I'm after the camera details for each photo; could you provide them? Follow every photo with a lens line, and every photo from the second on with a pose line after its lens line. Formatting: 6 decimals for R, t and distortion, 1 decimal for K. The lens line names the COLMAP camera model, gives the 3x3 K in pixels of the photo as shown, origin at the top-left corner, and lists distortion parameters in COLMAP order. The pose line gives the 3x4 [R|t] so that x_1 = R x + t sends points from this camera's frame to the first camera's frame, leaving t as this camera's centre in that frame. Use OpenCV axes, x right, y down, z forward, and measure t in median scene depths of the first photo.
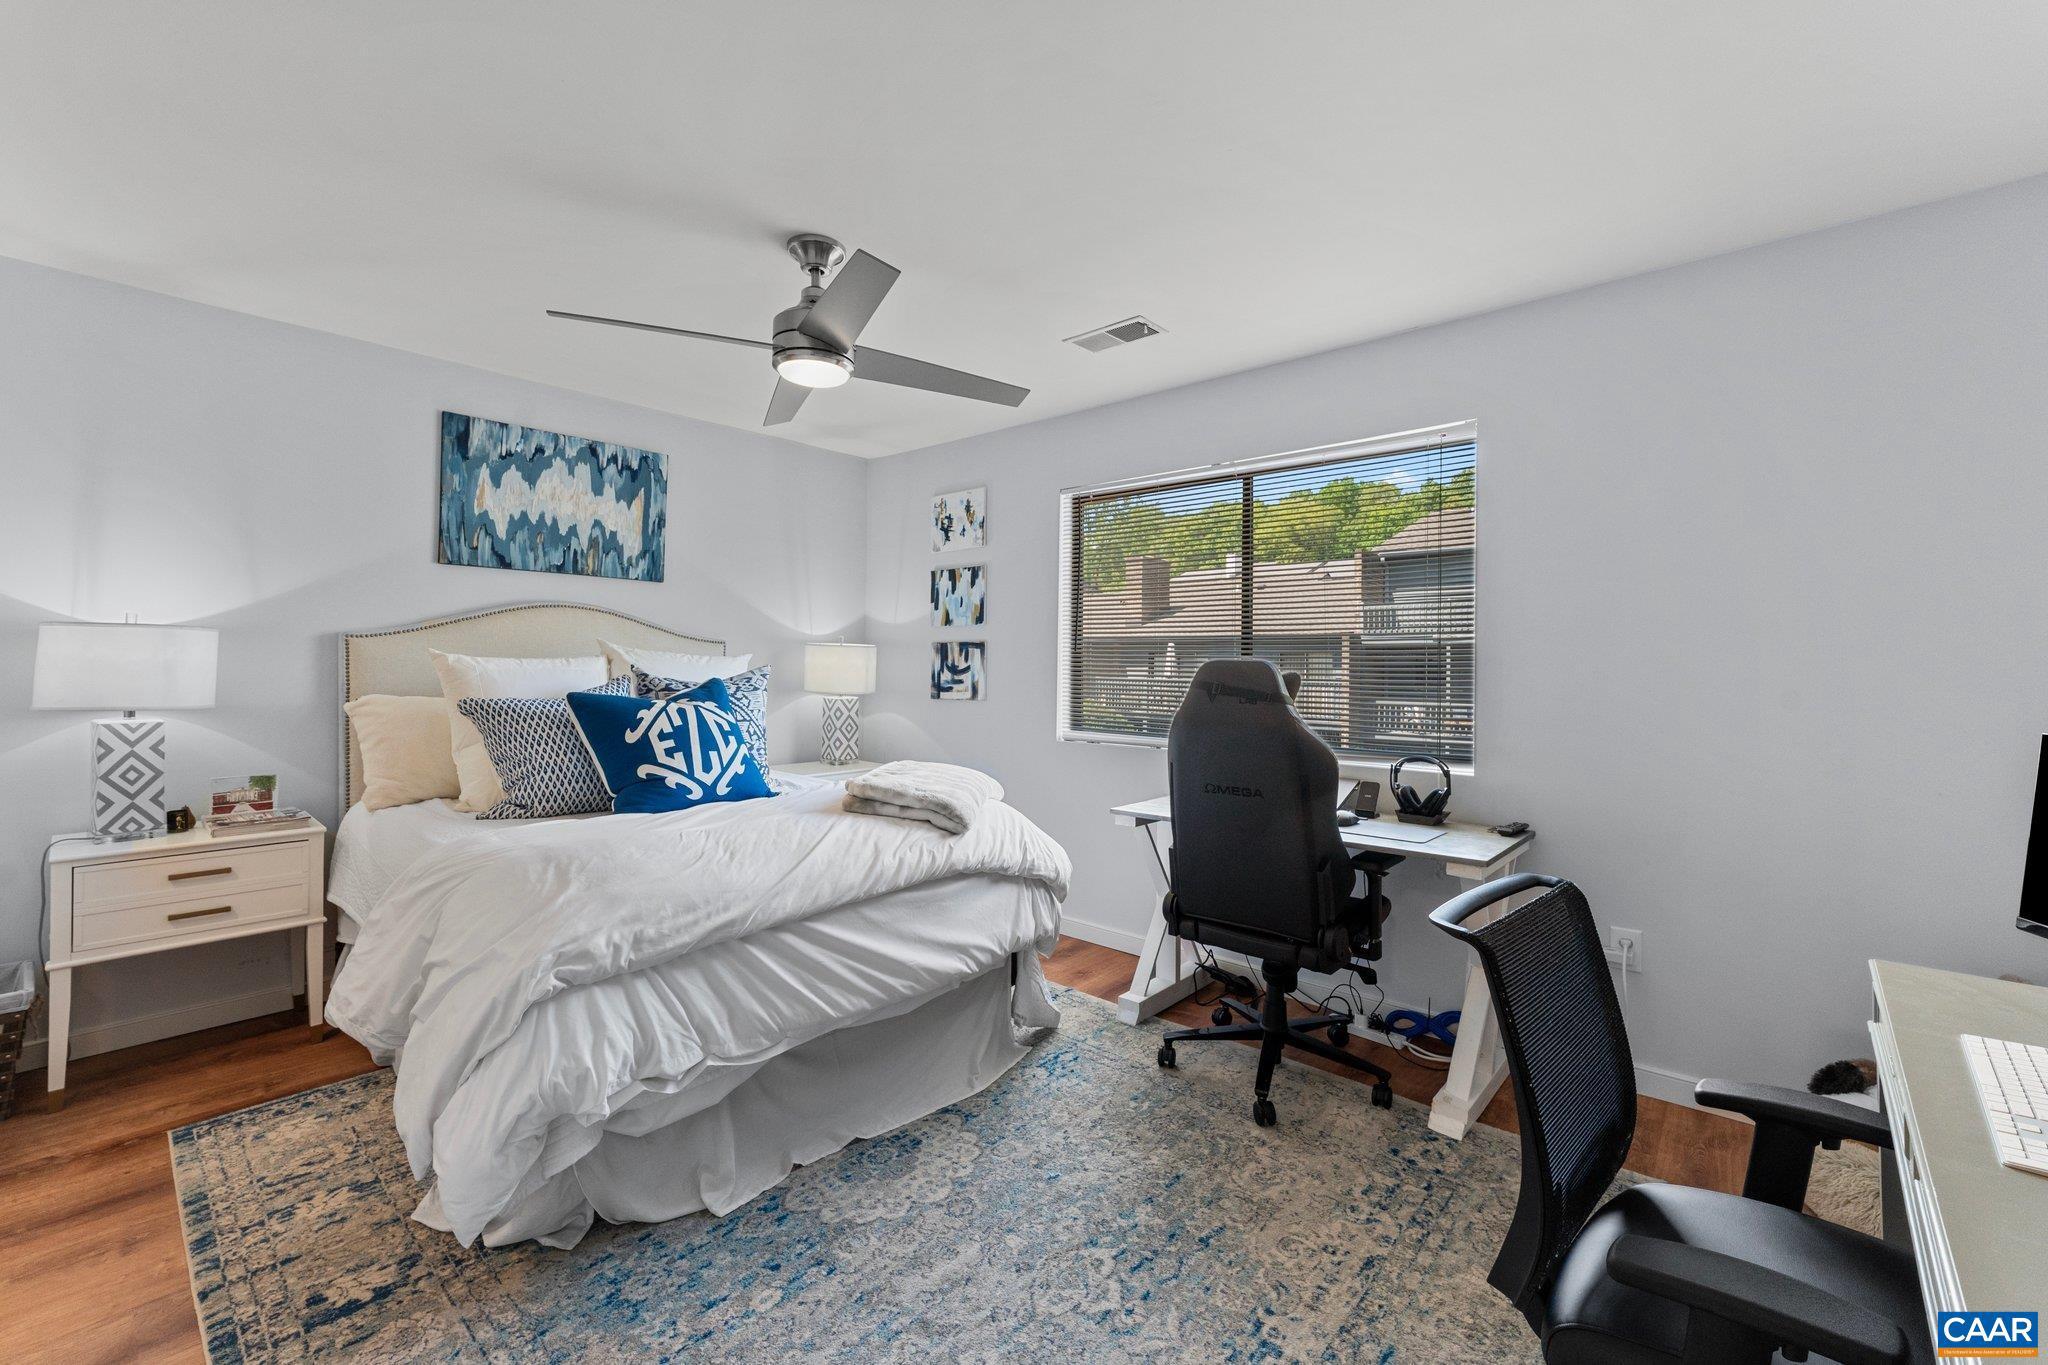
lens RADIAL K [[885.8, 0, 992.3], [0, 885.8, 629.2], [0, 0, 1]] dist [-0.003260, -0.000179]
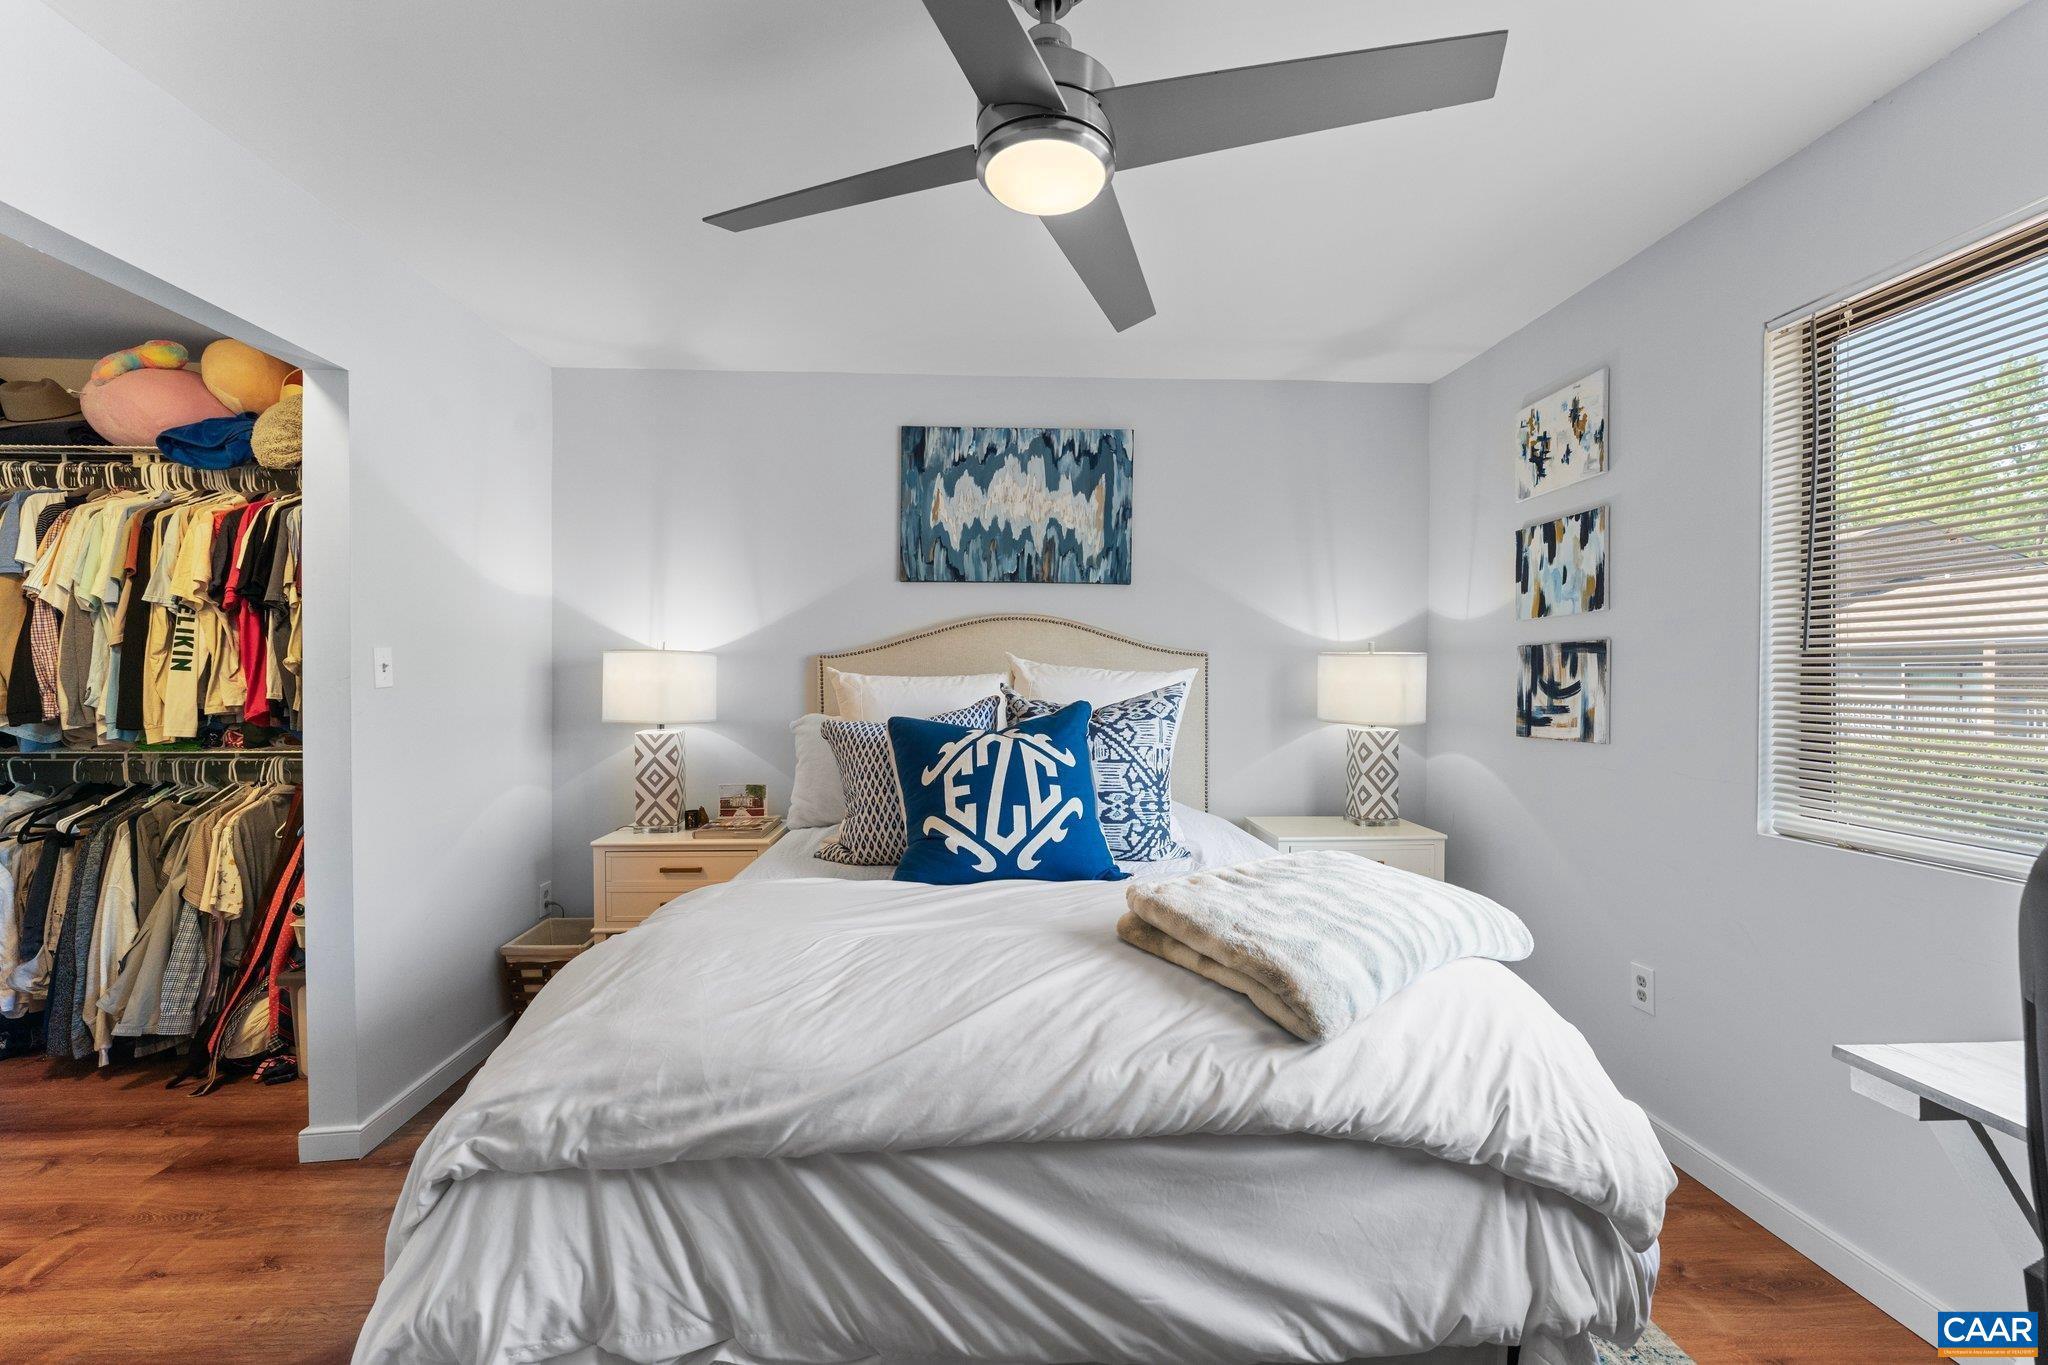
lens RADIAL K [[847.5, 0, 990.2], [0, 847.5, 676.0], [0, 0, 1]] dist [-0.002184, -0.000076]
pose [[0.707388, -0.009997, -0.706755, 0.104405], [0.031905, 0.999332, 0.017798, 0.016073], [0.706105, -0.035139, 0.707235, 0.368518]]
